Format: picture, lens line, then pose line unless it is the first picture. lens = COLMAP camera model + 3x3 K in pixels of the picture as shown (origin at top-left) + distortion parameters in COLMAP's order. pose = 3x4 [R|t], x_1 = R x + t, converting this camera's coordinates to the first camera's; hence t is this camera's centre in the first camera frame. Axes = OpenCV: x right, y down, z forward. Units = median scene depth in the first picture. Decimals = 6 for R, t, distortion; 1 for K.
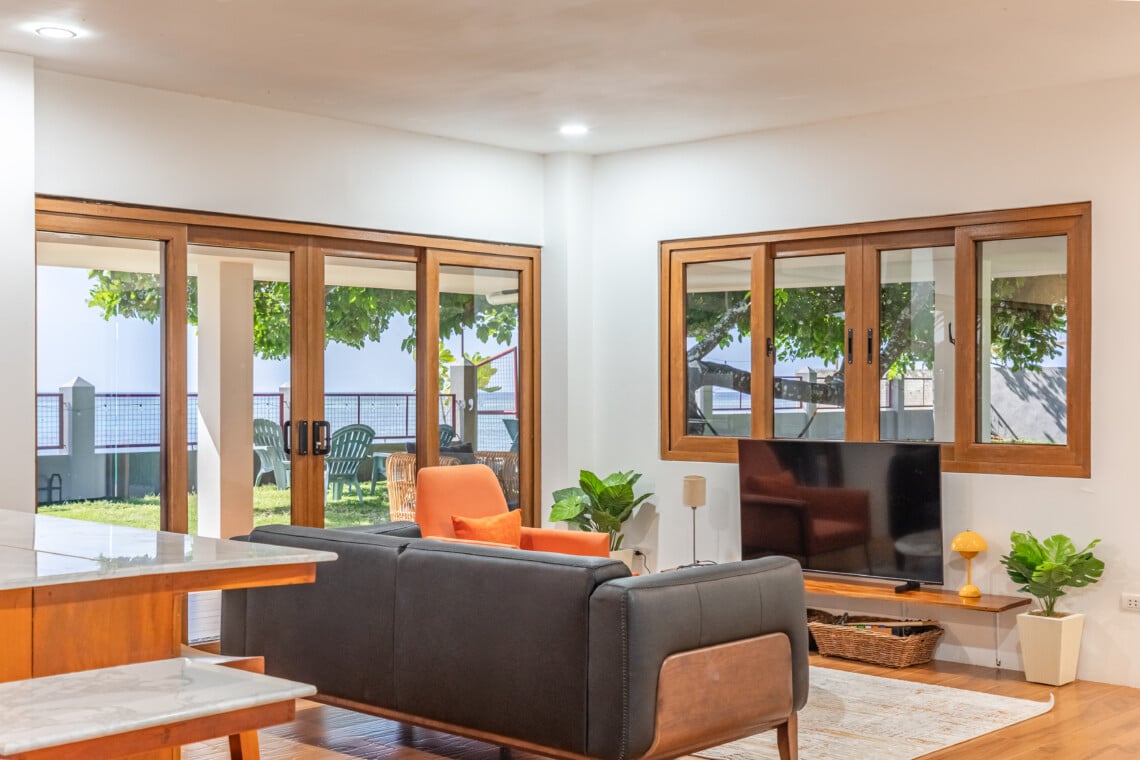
lens RADIAL K [[1481.3, 0, 570.0], [0, 1481.3, 380.0], [0, 0, 1]] dist [0.022749, 0.033609]
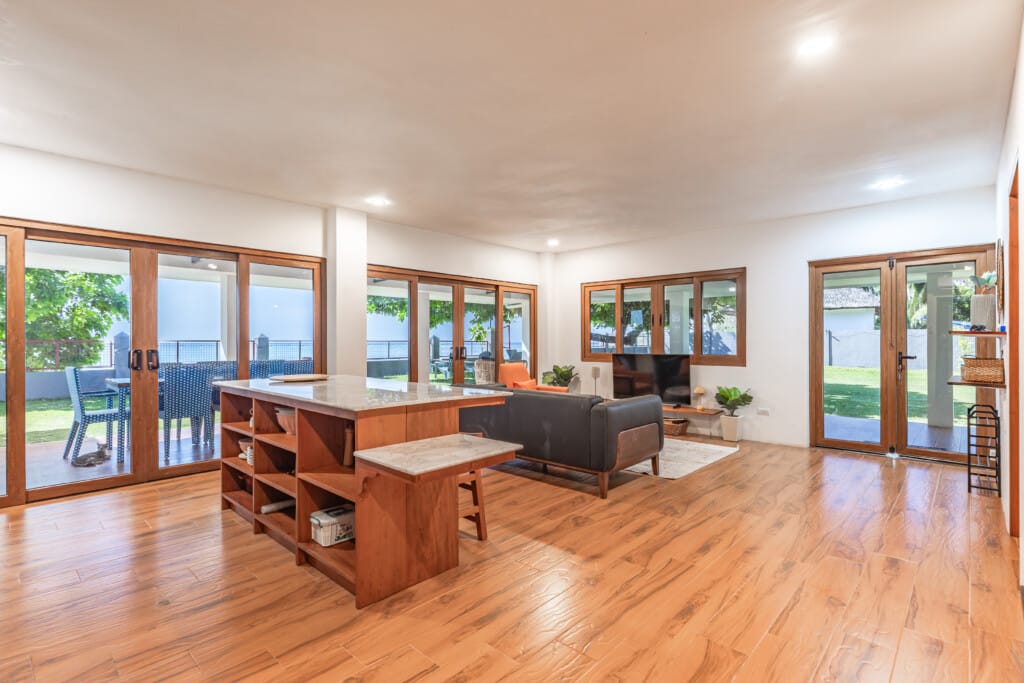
lens RADIAL K [[488.9, 0, 512.0], [0, 488.9, 341.5], [0, 0, 1]] dist [-0.000775, -0.000053]
pose [[0.999960, -0.000203, 0.008972, -0.089713], [0.000161, 0.999989, 0.004678, 0.013550], [-0.008973, -0.004676, 0.999949, 0.085816]]
